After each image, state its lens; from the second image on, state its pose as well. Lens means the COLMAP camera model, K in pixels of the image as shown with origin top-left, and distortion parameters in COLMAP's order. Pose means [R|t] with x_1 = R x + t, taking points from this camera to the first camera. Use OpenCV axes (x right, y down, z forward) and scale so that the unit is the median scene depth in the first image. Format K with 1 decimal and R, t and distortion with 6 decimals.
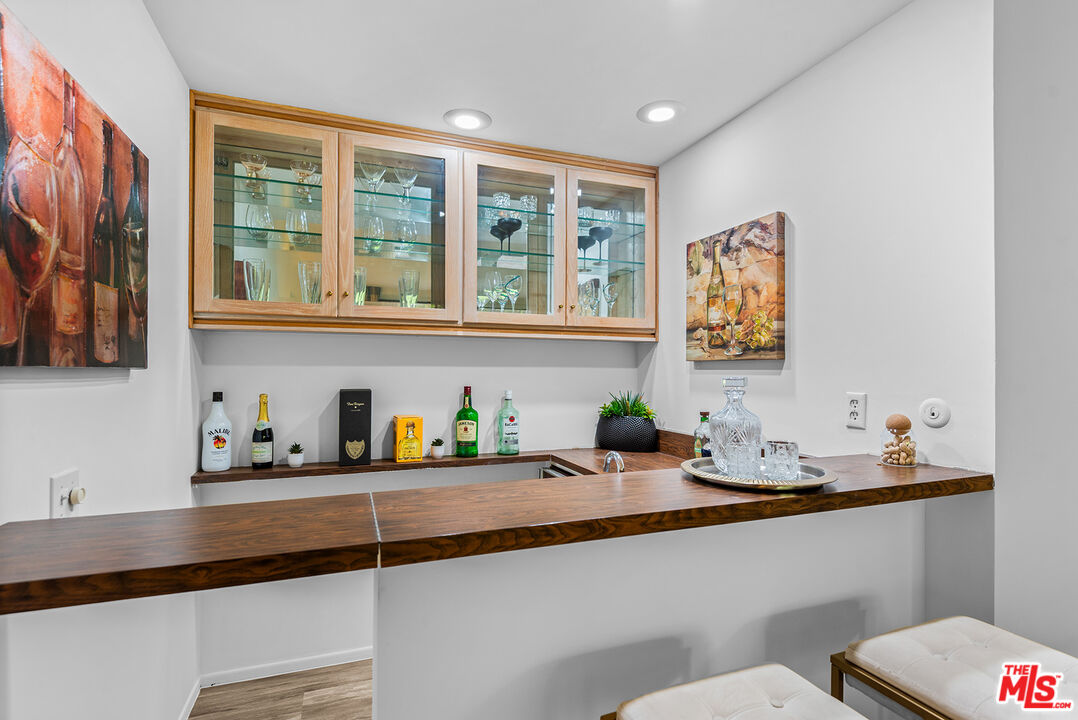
lens RADIAL K [[528.1, 0, 538.2], [0, 528.1, 366.6], [0, 0, 1]] dist [0.016038, -0.000176]
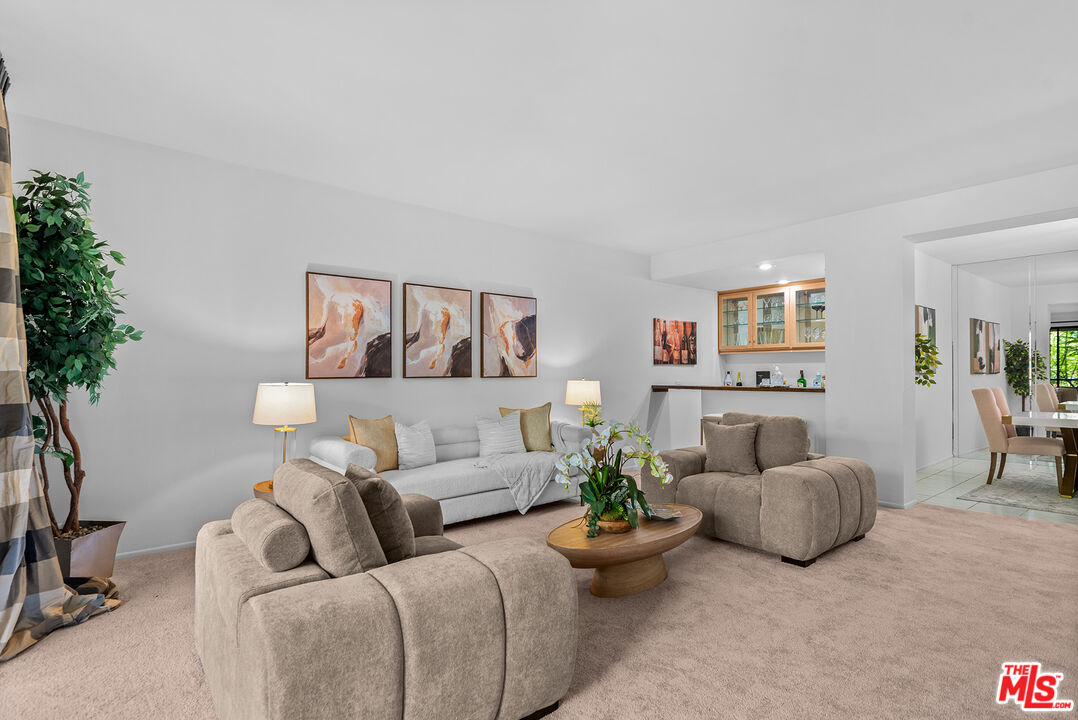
lens RADIAL K [[528.1, 0, 544.8], [0, 528.1, 368.2], [0, 0, 1]] dist [0.016038, -0.000176]
pose [[0.328661, -0.001847, -0.944446, 2.472063], [0.010800, 0.999940, 0.001803, 0.009743], [0.944386, -0.010792, 0.328662, -1.392833]]
